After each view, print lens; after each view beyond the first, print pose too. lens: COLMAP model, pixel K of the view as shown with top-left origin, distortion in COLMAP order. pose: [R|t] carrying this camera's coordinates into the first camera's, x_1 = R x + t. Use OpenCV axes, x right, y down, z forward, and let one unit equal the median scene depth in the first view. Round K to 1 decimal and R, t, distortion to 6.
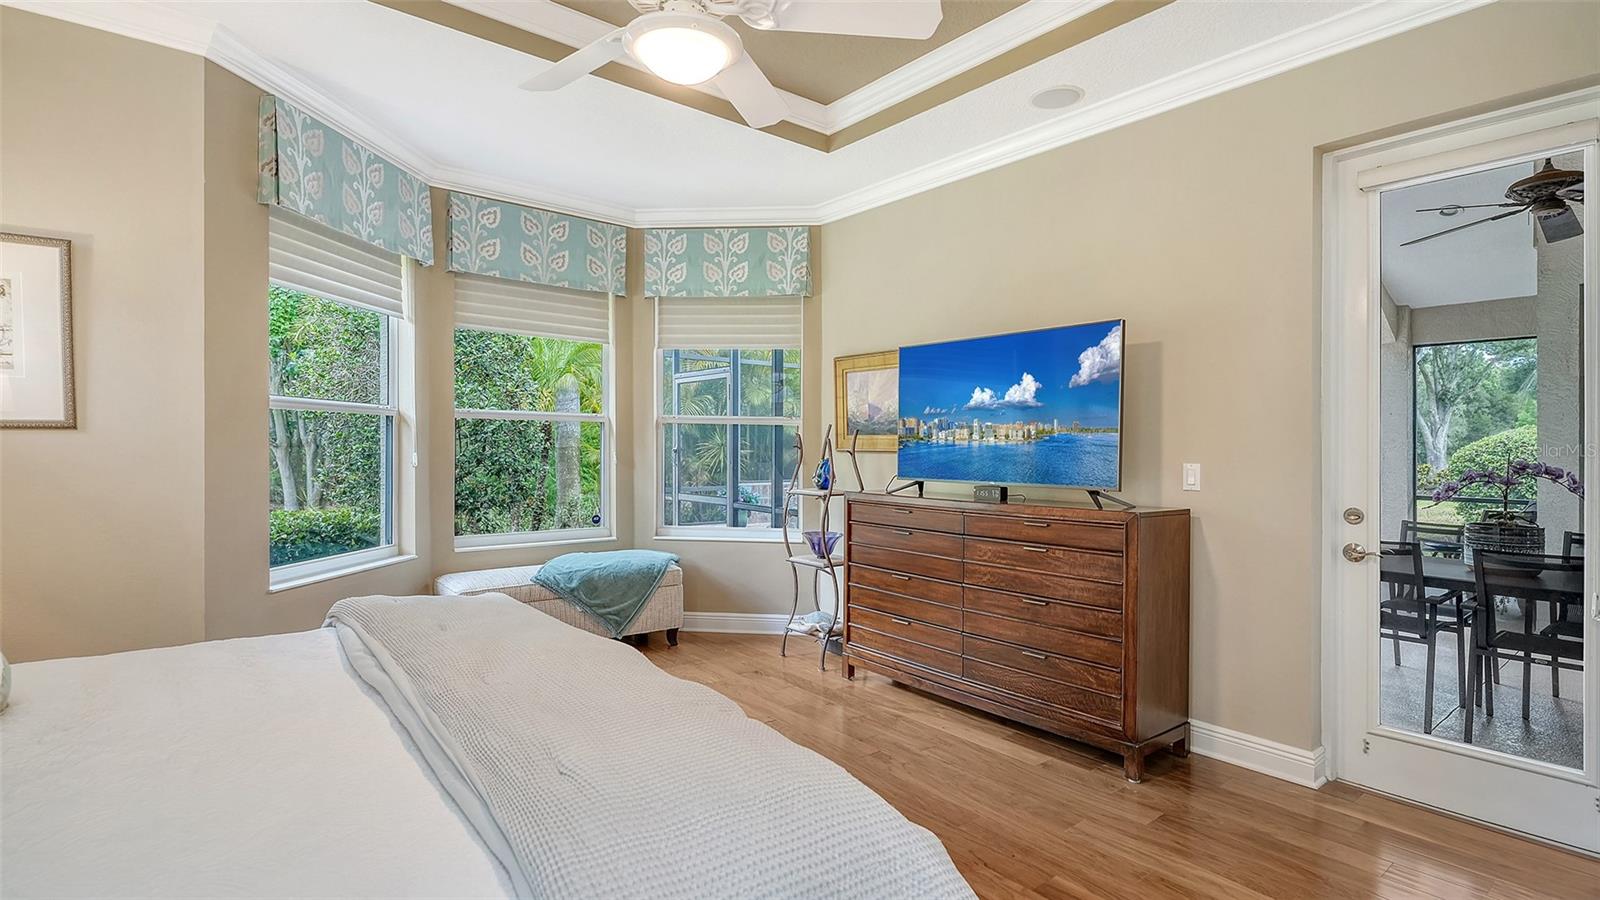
lens RADIAL K [[739.9, 0, 799.7], [0, 739.9, 449.5], [0, 0, 1]] dist [0.002414, 0.000261]
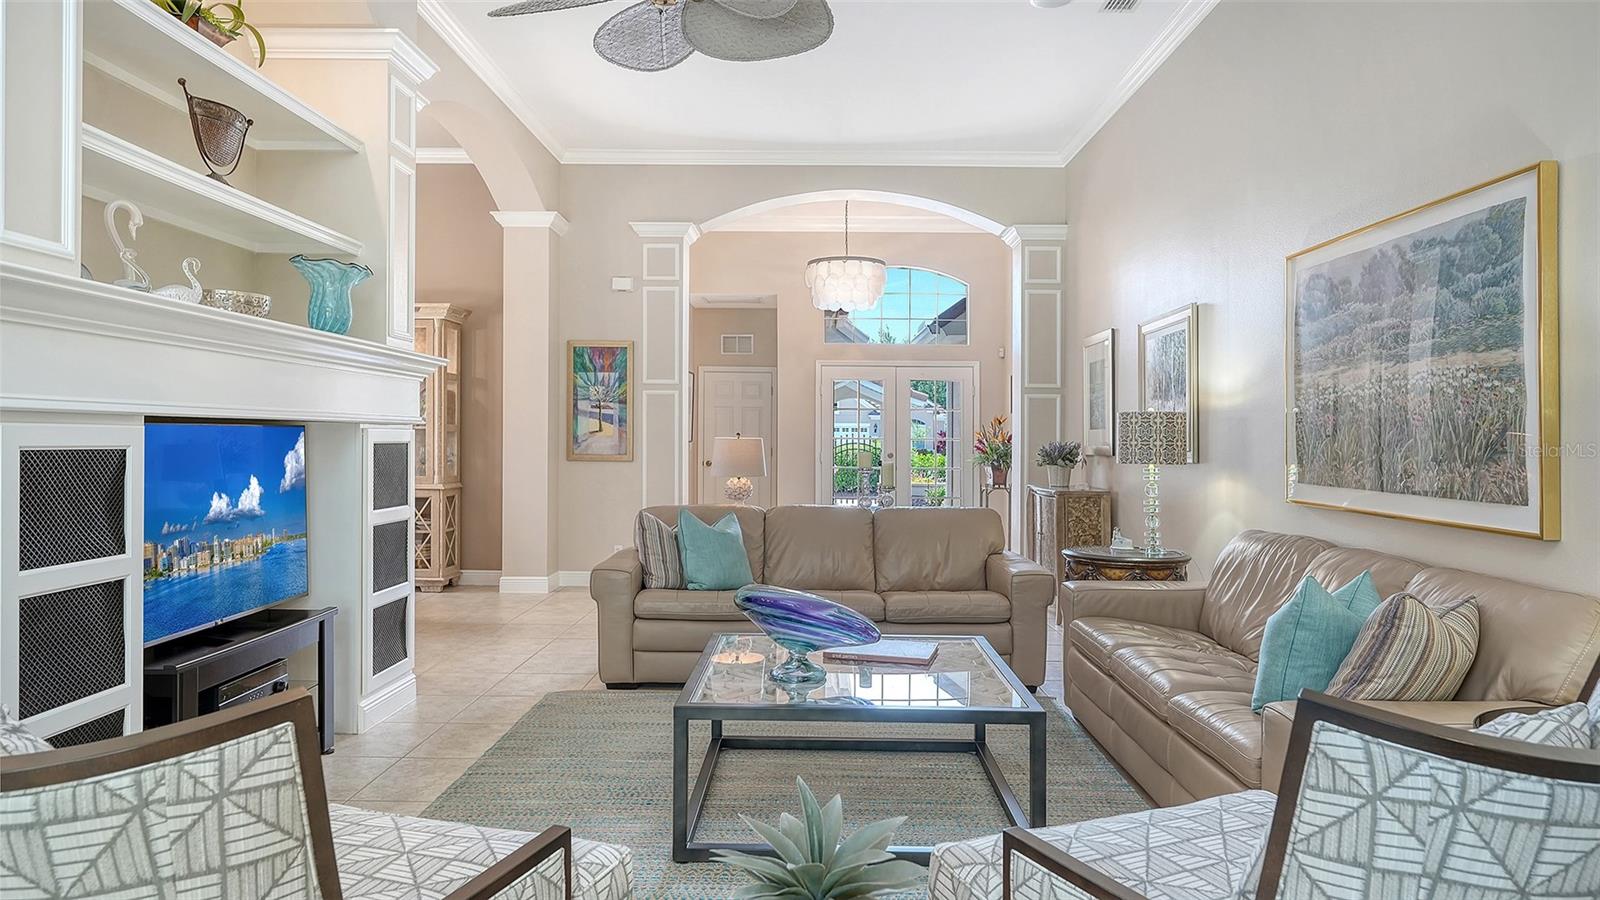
lens RADIAL K [[986.5, 0, 801.0], [0, 986.5, 444.4], [0, 0, 1]] dist [-0.000311, -0.000117]
pose [[-0.754821, -0.006080, 0.655903, -0.854223], [-0.000452, 0.999962, 0.008749, -0.142820], [-0.655931, 0.006307, -0.754795, 1.383549]]
